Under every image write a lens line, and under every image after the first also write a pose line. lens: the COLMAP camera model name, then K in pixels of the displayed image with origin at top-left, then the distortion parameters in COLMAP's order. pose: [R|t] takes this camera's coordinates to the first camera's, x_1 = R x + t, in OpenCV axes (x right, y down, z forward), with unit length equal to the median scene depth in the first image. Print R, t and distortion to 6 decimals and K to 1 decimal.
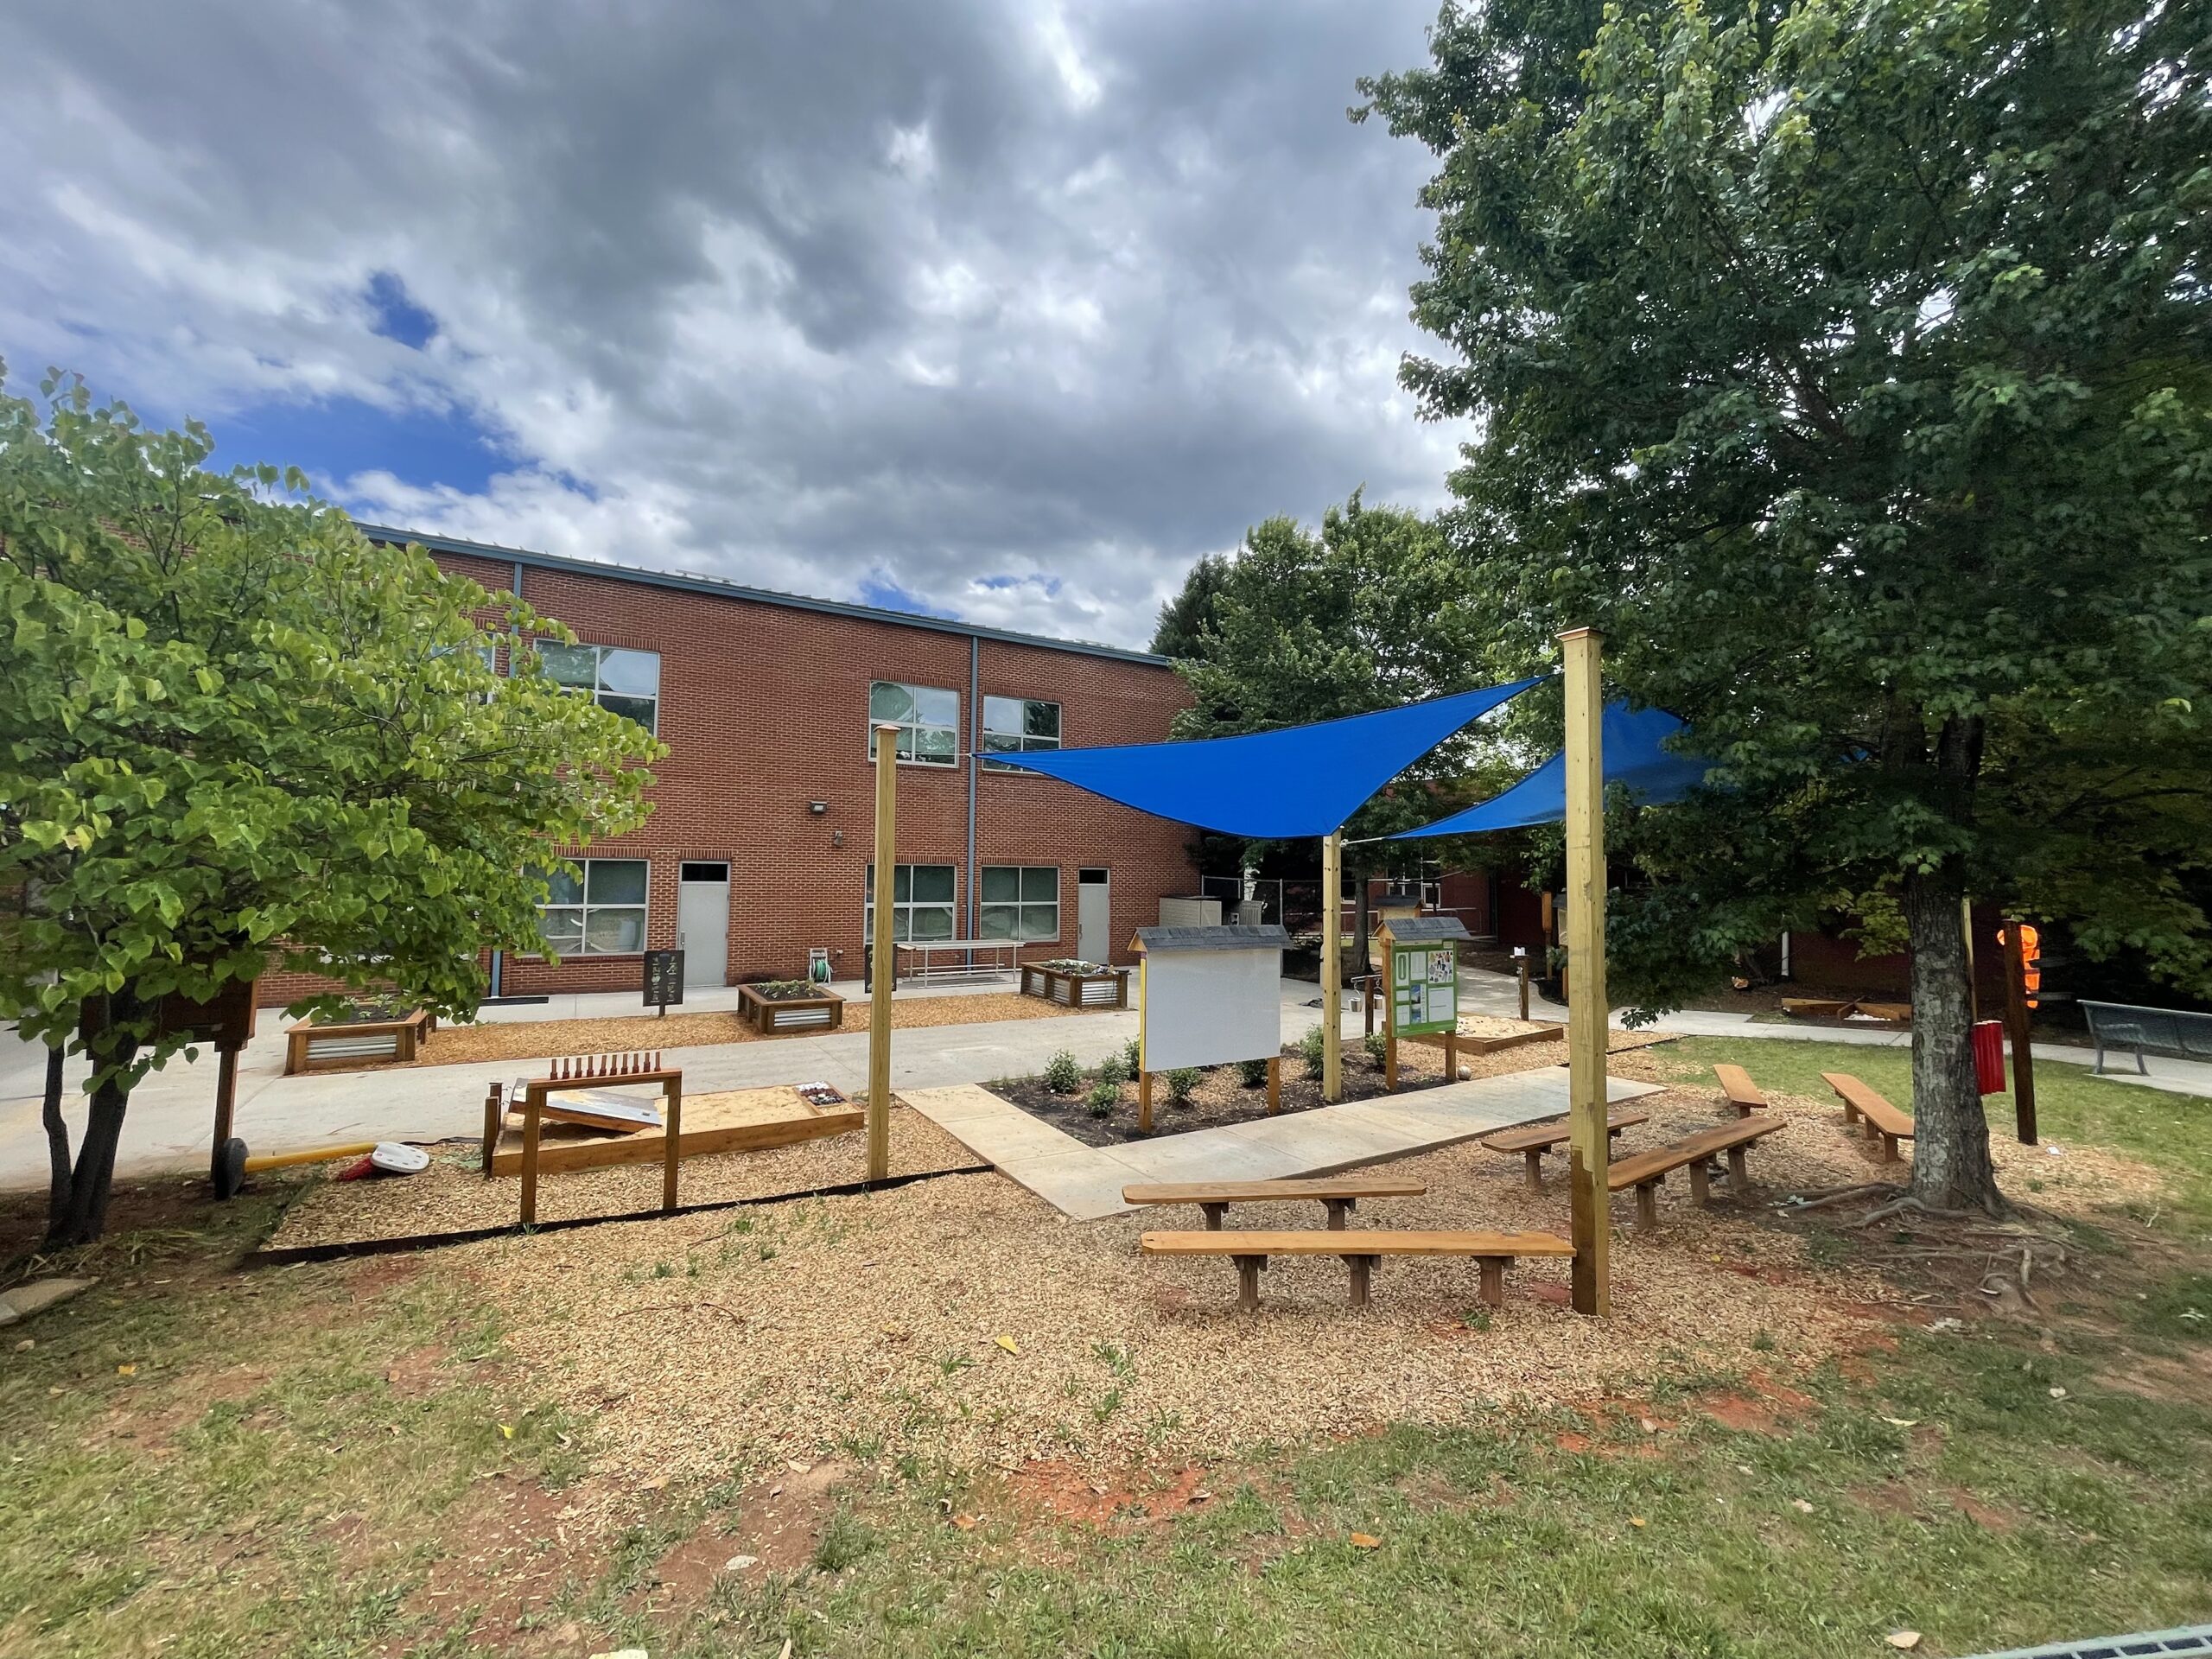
lens RADIAL K [[891.3, 0, 1105.2], [0, 891.3, 835.0], [0, 0, 1]] dist [-0.000516, -0.000328]
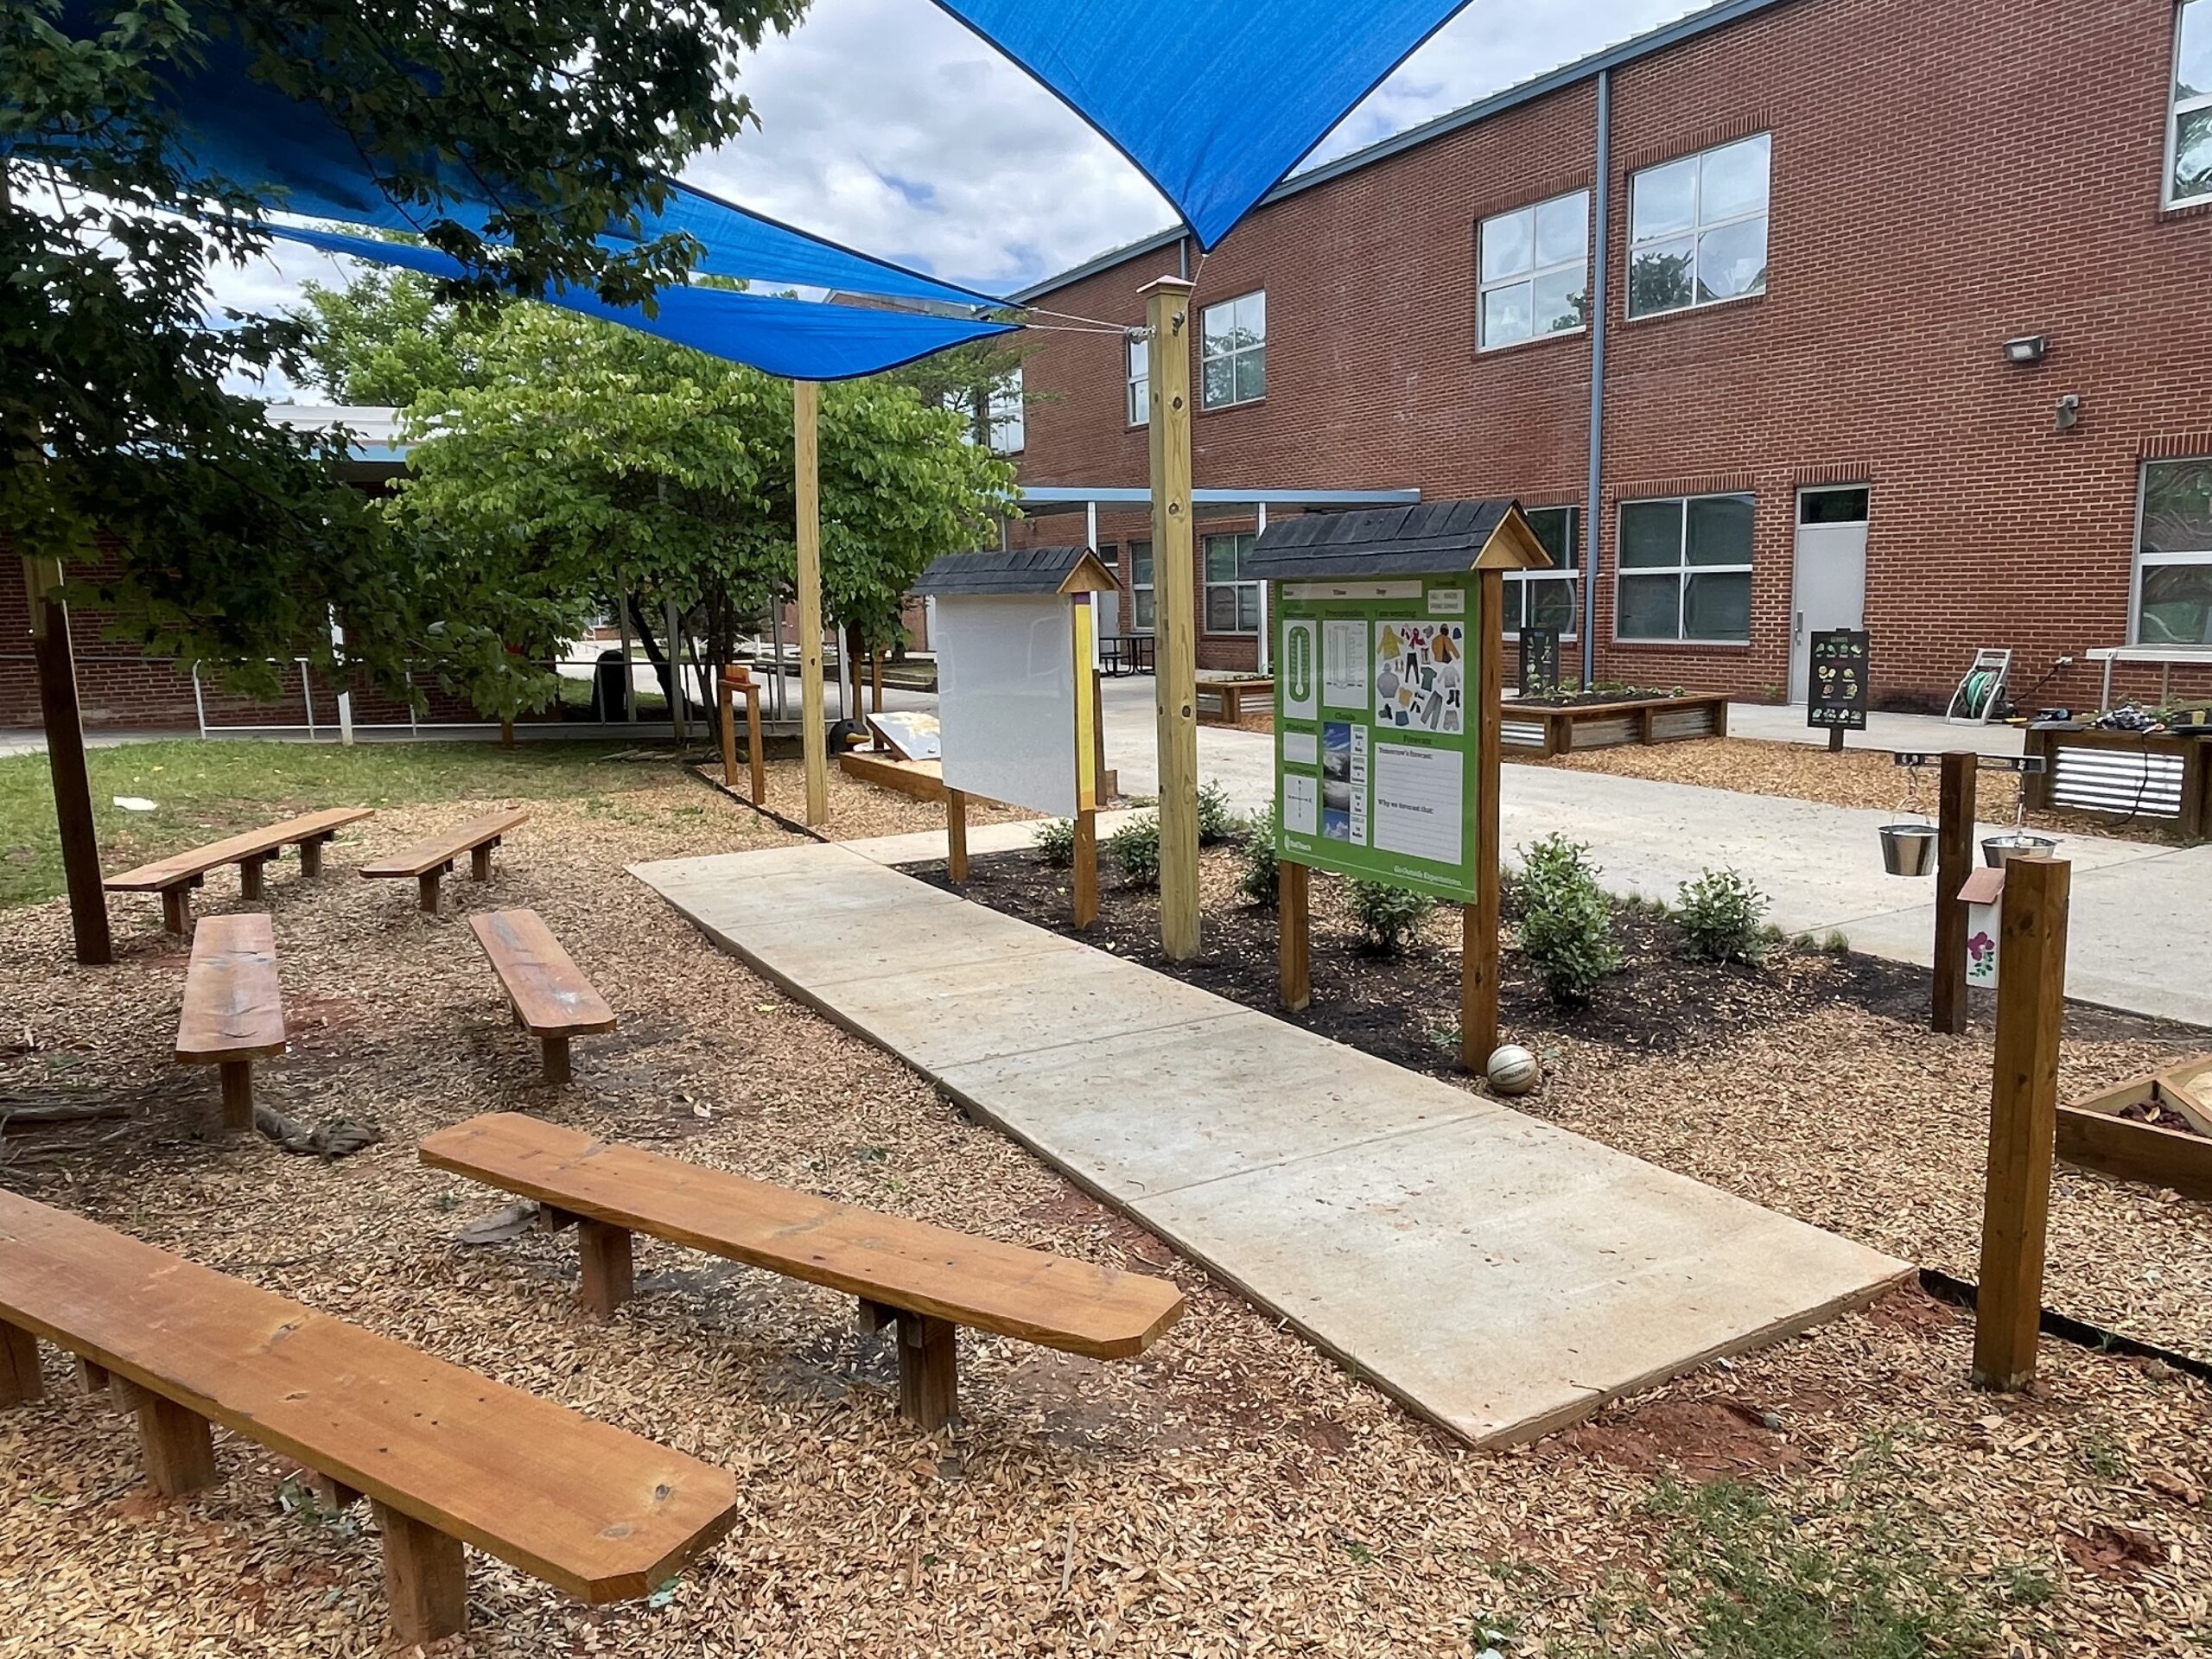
lens RADIAL K [[1455.0, 0, 1106.0], [0, 1455.0, 829.5], [0, 0, 1]] dist [-0.004364, -0.003506]
pose [[-0.096110, 0.148355, -0.984253, 0.866160], [0.077023, 0.986974, 0.141244, 0.123333], [0.992386, -0.062235, -0.106284, 0.953736]]
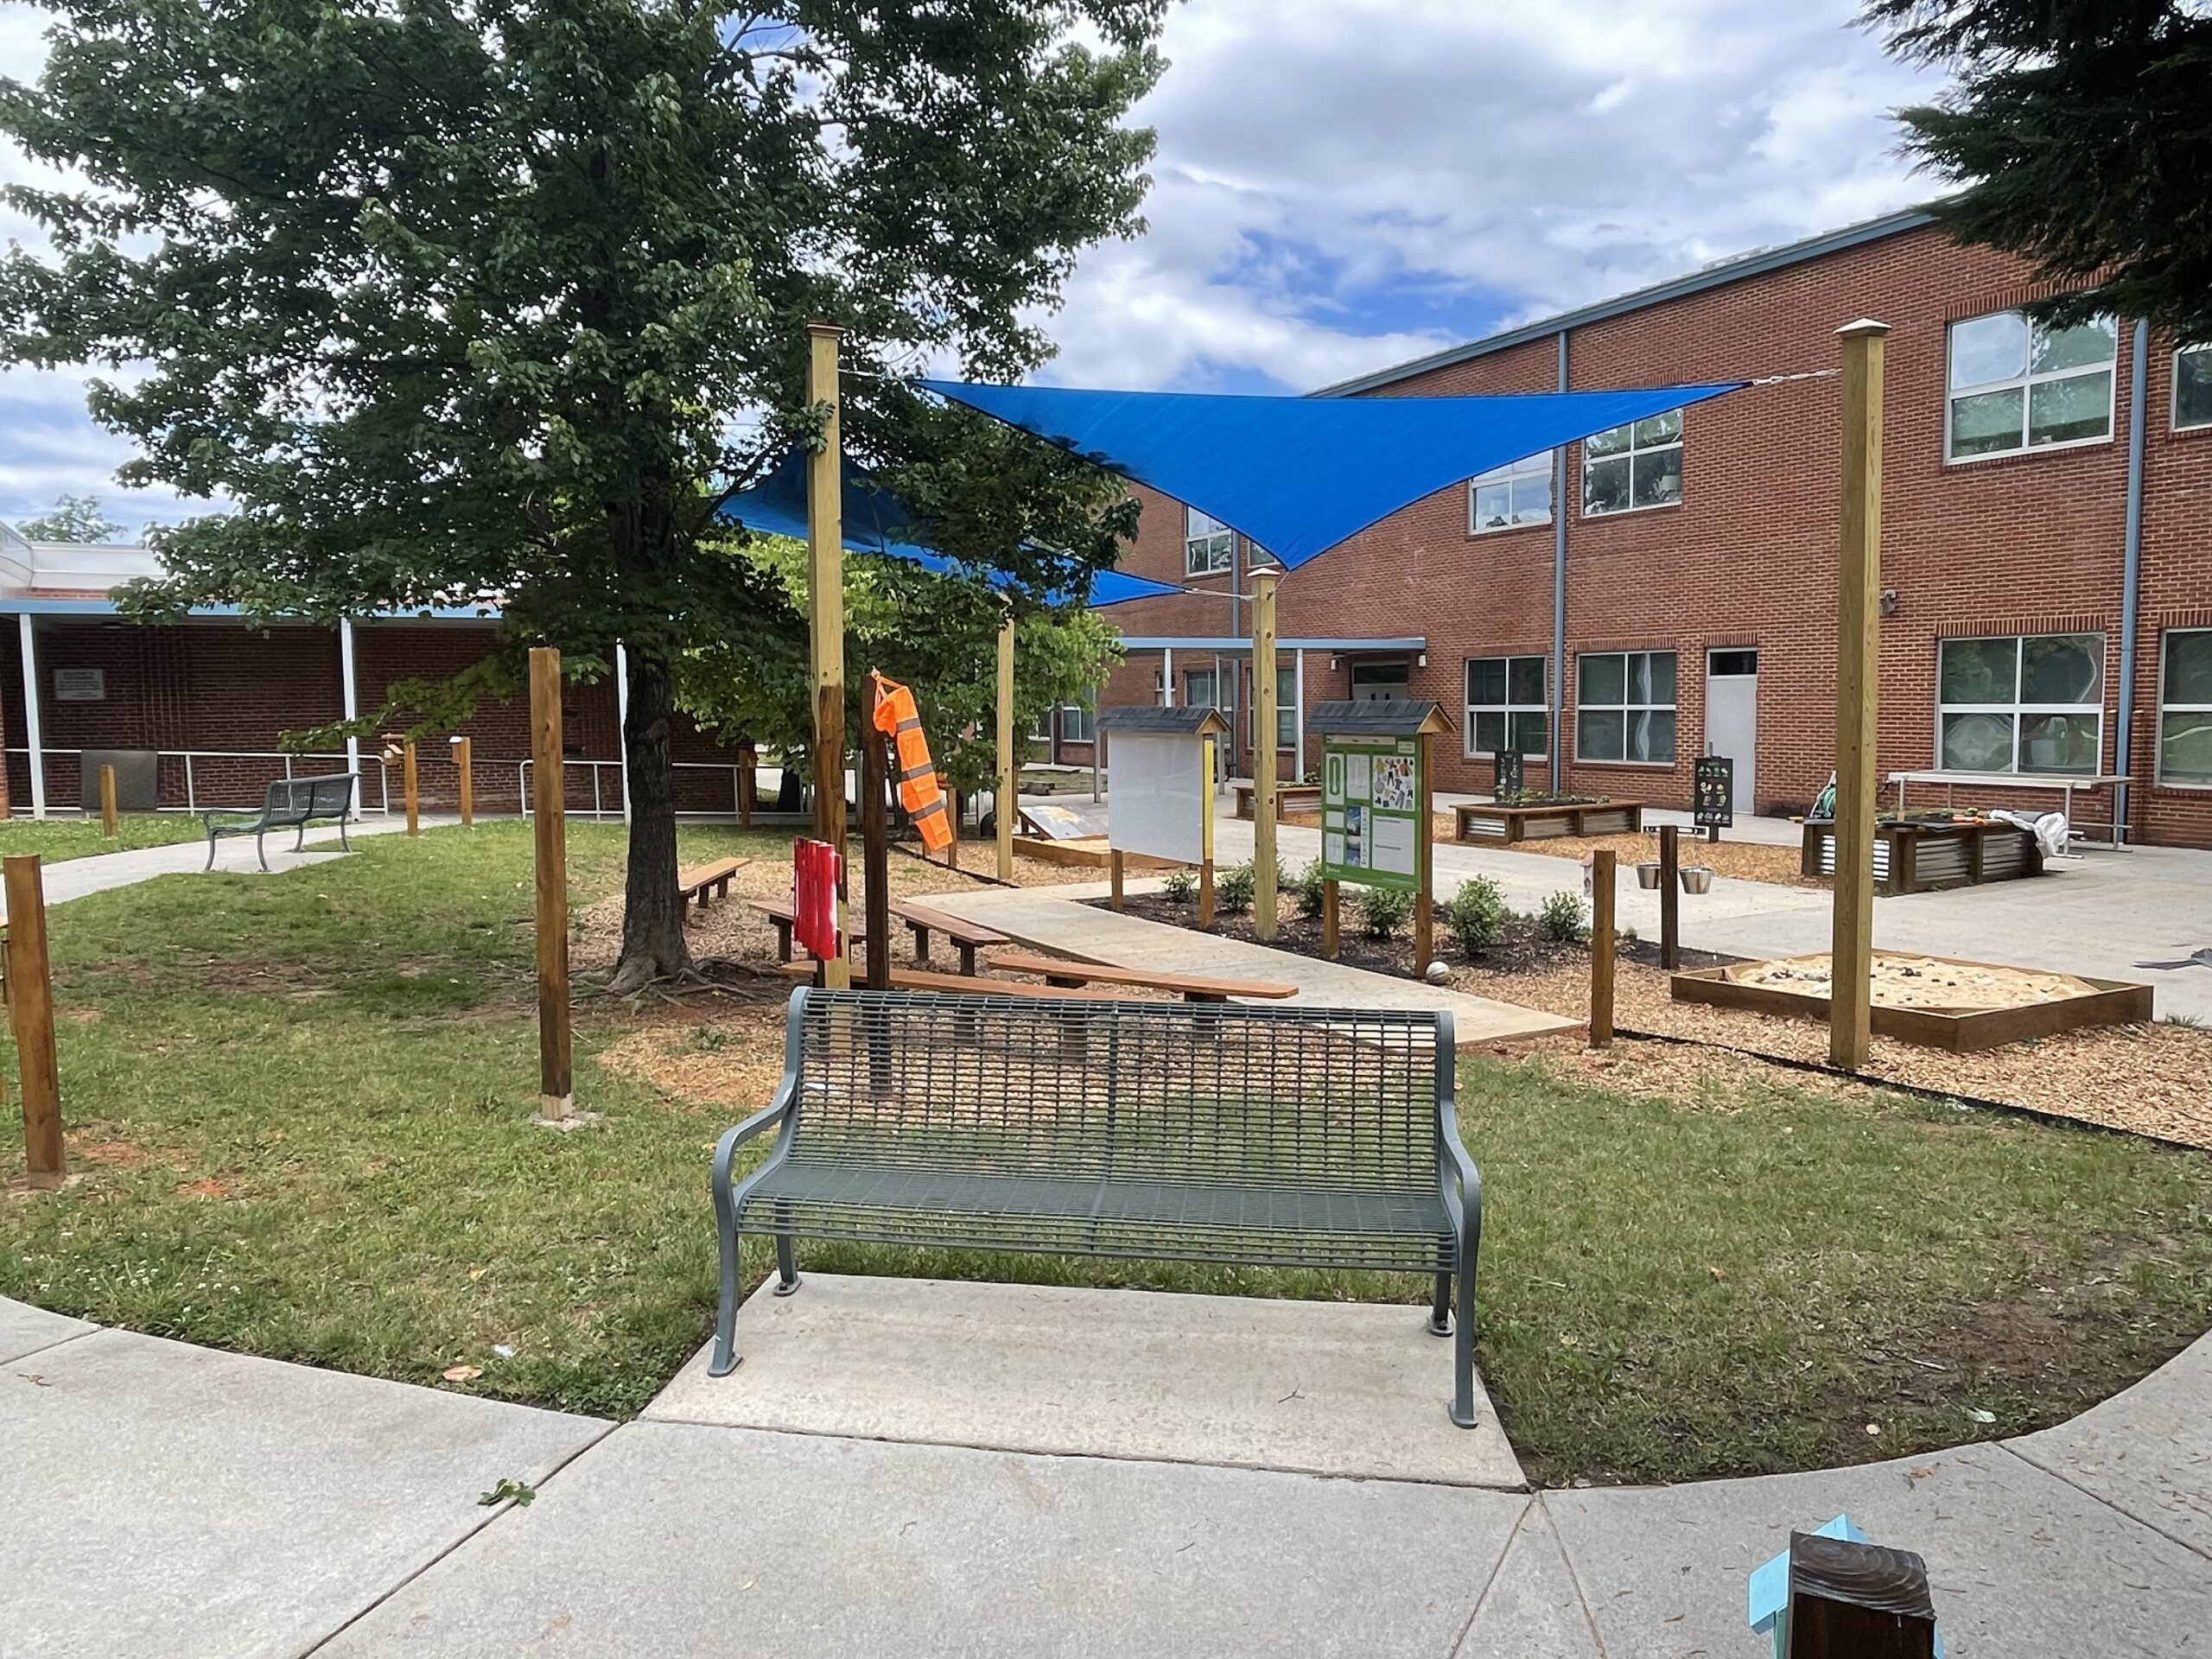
lens RADIAL K [[1486.2, 0, 1097.3], [0, 1486.2, 839.0], [0, 0, 1]] dist [-0.000489, -0.023416]
pose [[-0.116095, 0.079014, -0.990090, 1.395922], [0.064129, 0.995347, 0.071914, 0.101810], [0.991166, -0.055145, -0.120622, 0.928772]]
